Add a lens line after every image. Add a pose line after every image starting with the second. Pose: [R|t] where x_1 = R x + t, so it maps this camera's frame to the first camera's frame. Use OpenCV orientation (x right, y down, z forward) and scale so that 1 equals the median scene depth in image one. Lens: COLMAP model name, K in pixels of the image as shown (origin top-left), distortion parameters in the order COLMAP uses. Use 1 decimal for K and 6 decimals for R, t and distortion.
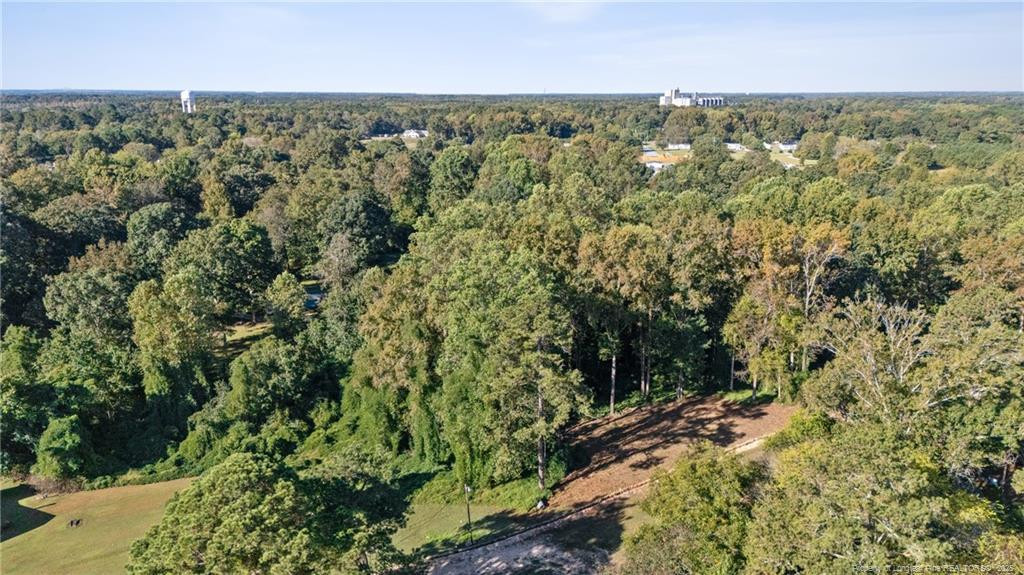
lens RADIAL K [[750.2, 0, 513.7], [0, 750.2, 283.8], [0, 0, 1]] dist [0.072974, -0.070387]
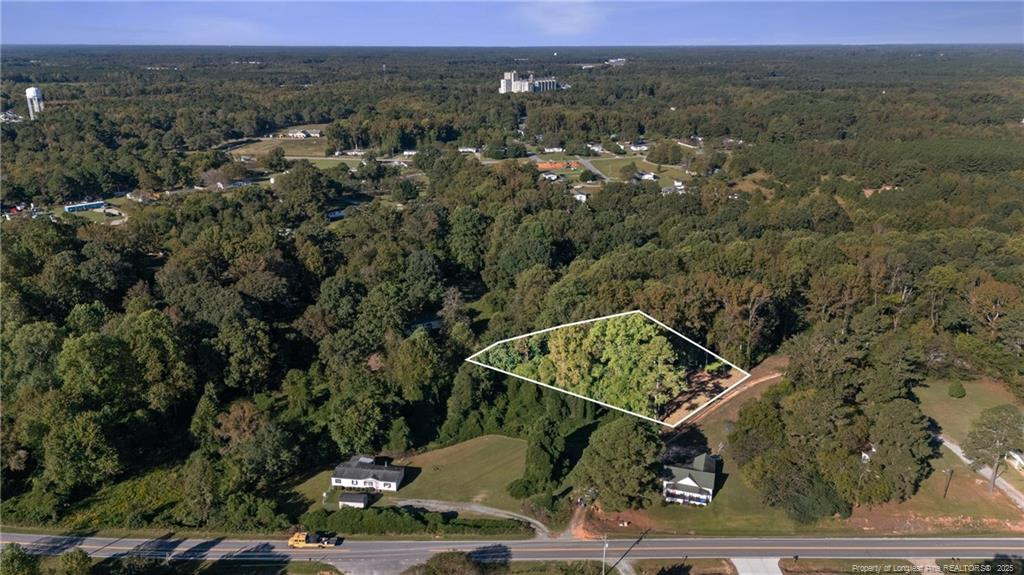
lens RADIAL K [[750.2, 0, 514.2], [0, 750.2, 291.9], [0, 0, 1]] dist [0.072974, -0.070387]
pose [[0.968669, -0.081278, 0.234680, -0.613996], [0.064860, 0.994930, 0.076859, -0.220904], [-0.239737, -0.059229, 0.969029, -0.717411]]
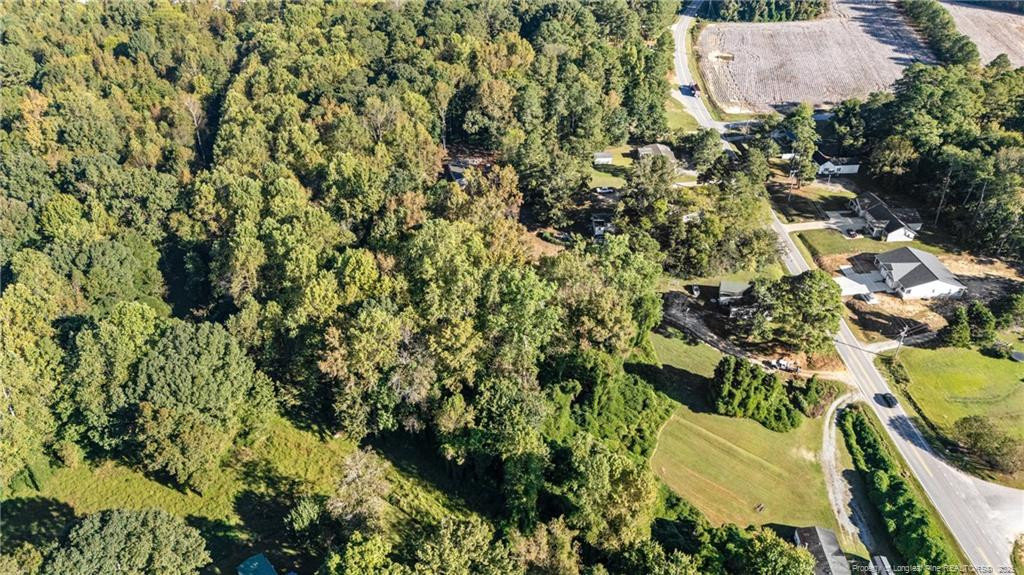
lens RADIAL K [[750.2, 0, 510.4], [0, 750.2, 288.9], [0, 0, 1]] dist [0.072974, -0.070387]
pose [[-0.343350, -0.521968, 0.780807, -1.055842], [0.218172, 0.764280, 0.606858, -0.830088], [-0.913516, 0.378715, -0.148537, 1.168674]]
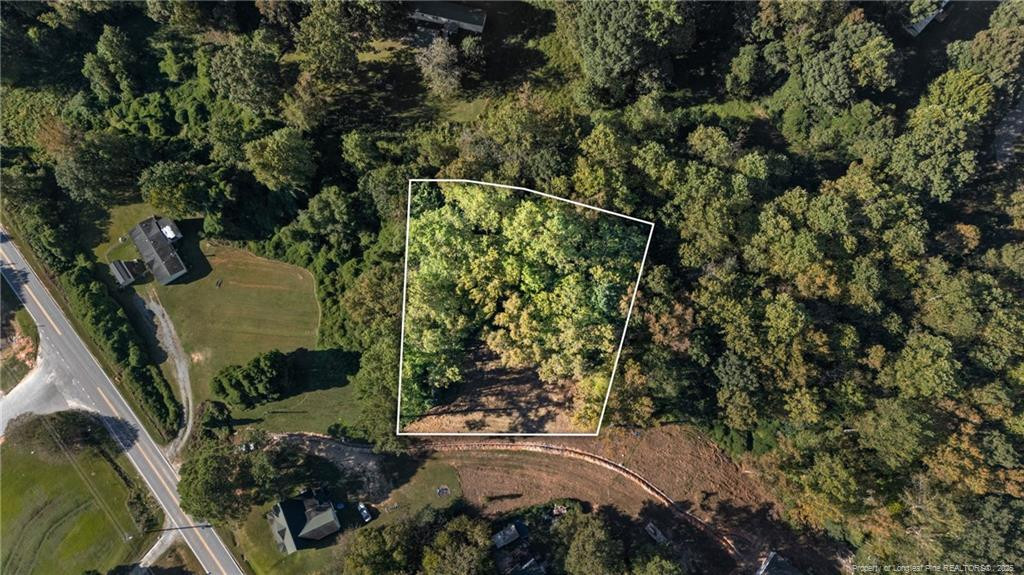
lens RADIAL K [[750.2, 0, 512.8], [0, 750.2, 292.9], [0, 0, 1]] dist [0.072974, -0.070387]
pose [[0.835508, 0.537808, -0.112649, 0.226097], [-0.135442, 0.400257, 0.906339, -1.193146], [0.532525, -0.741995, 0.407260, 0.450272]]
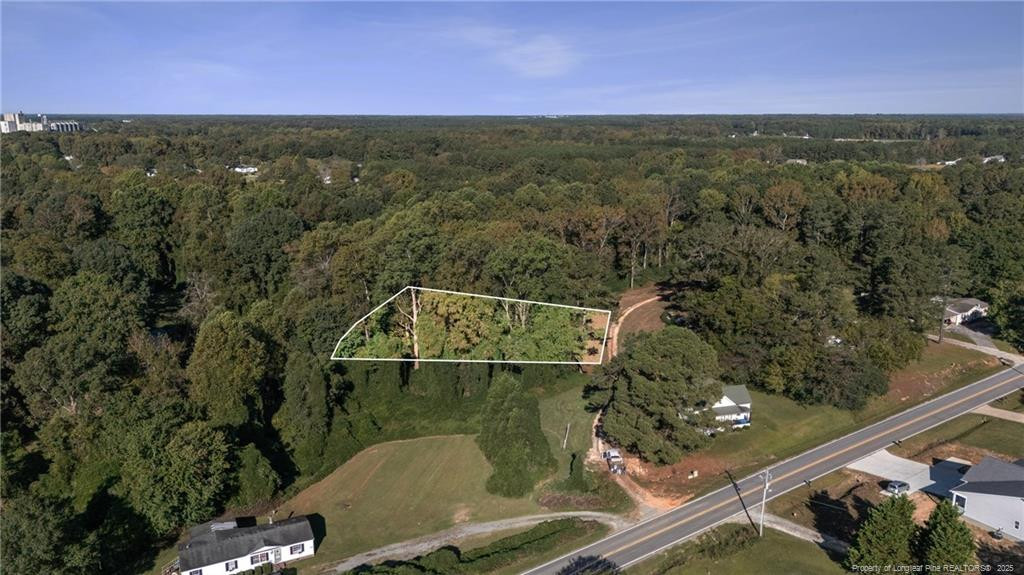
lens RADIAL K [[750.2, 0, 512.3], [0, 750.2, 289.8], [0, 0, 1]] dist [0.072974, -0.070387]
pose [[0.650766, -0.174970, 0.738844, -0.933998], [0.189165, 0.979764, 0.065409, -0.036560], [-0.735337, 0.097198, 0.670695, -0.016034]]
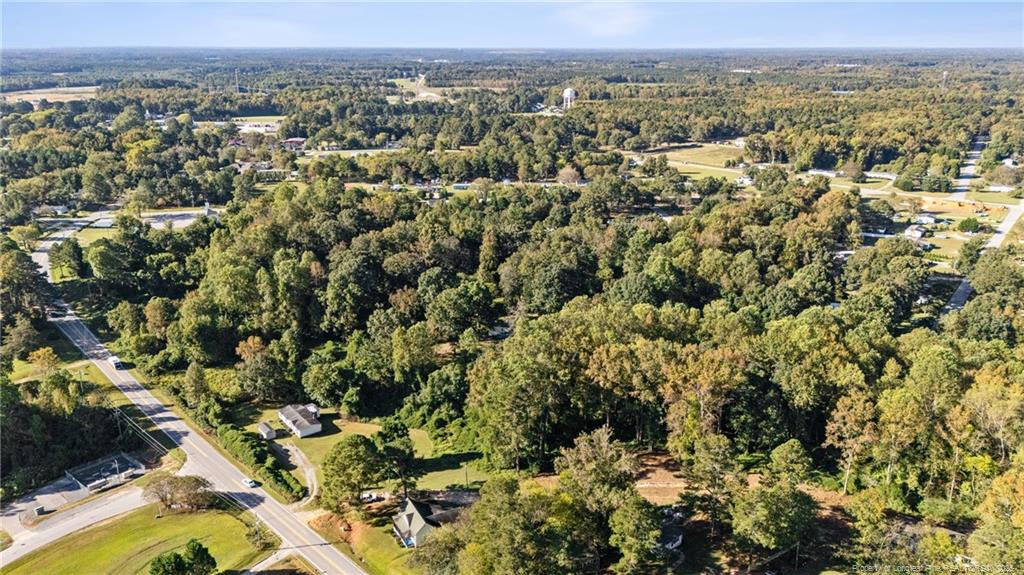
lens RADIAL K [[750.2, 0, 511.0], [0, 750.2, 285.6], [0, 0, 1]] dist [0.072974, -0.070387]
pose [[0.867863, 0.148859, -0.473978, 0.681772], [-0.120506, 0.988638, 0.089846, -0.315193], [0.481967, -0.020857, 0.875941, -0.593310]]
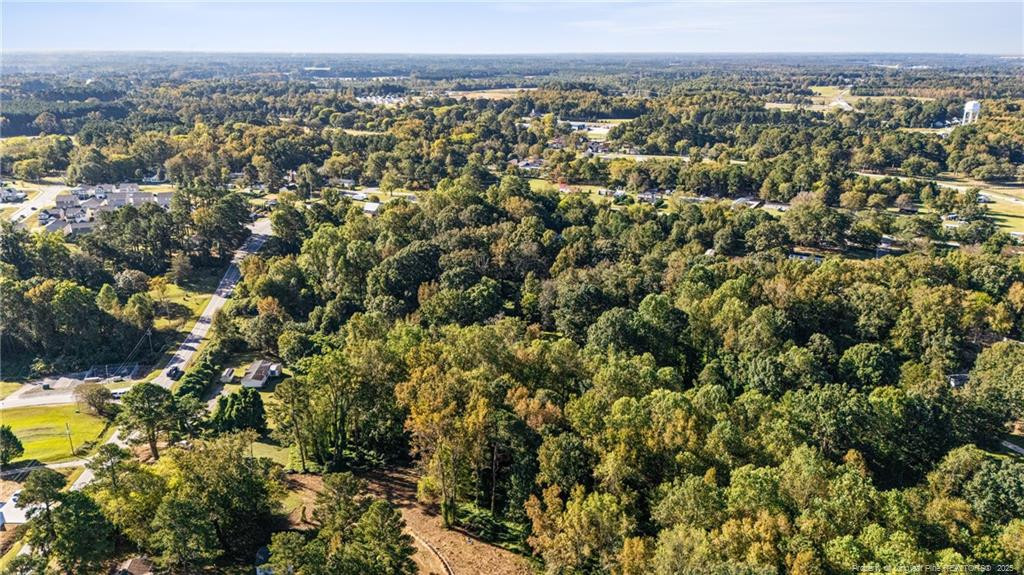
lens RADIAL K [[750.2, 0, 510.2], [0, 750.2, 284.9], [0, 0, 1]] dist [0.072974, -0.070387]
pose [[0.441789, 0.266476, -0.856629, 1.446071], [-0.223957, 0.957394, 0.182320, -0.537740], [0.868715, 0.111301, 0.482645, 0.321077]]
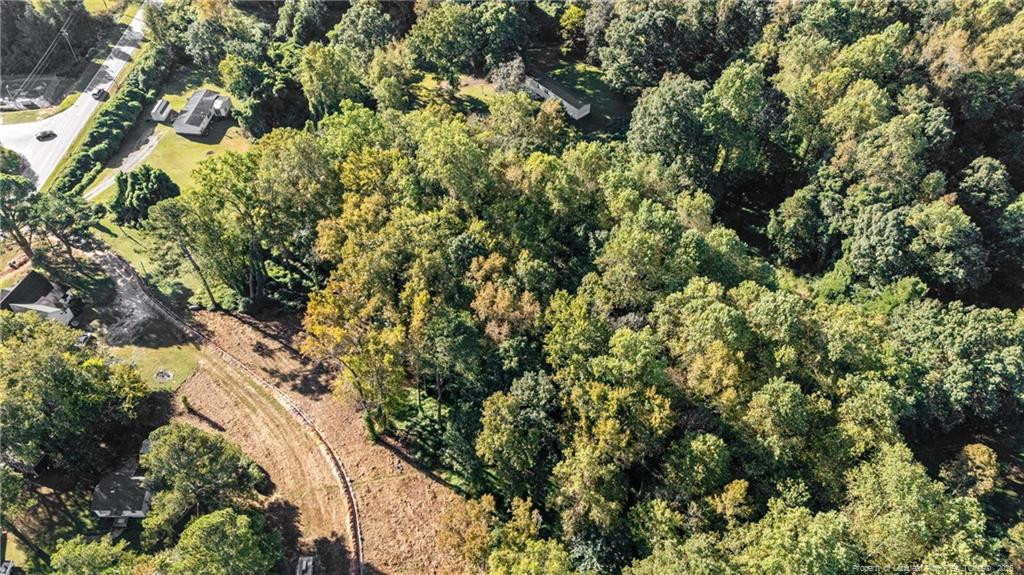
lens RADIAL K [[750.2, 0, 514.5], [0, 750.2, 291.7], [0, 0, 1]] dist [0.072974, -0.070387]
pose [[0.317103, 0.689836, -0.650824, 0.930377], [-0.244970, 0.722530, 0.646483, -0.687953], [0.916207, -0.045570, 0.398105, 0.704662]]
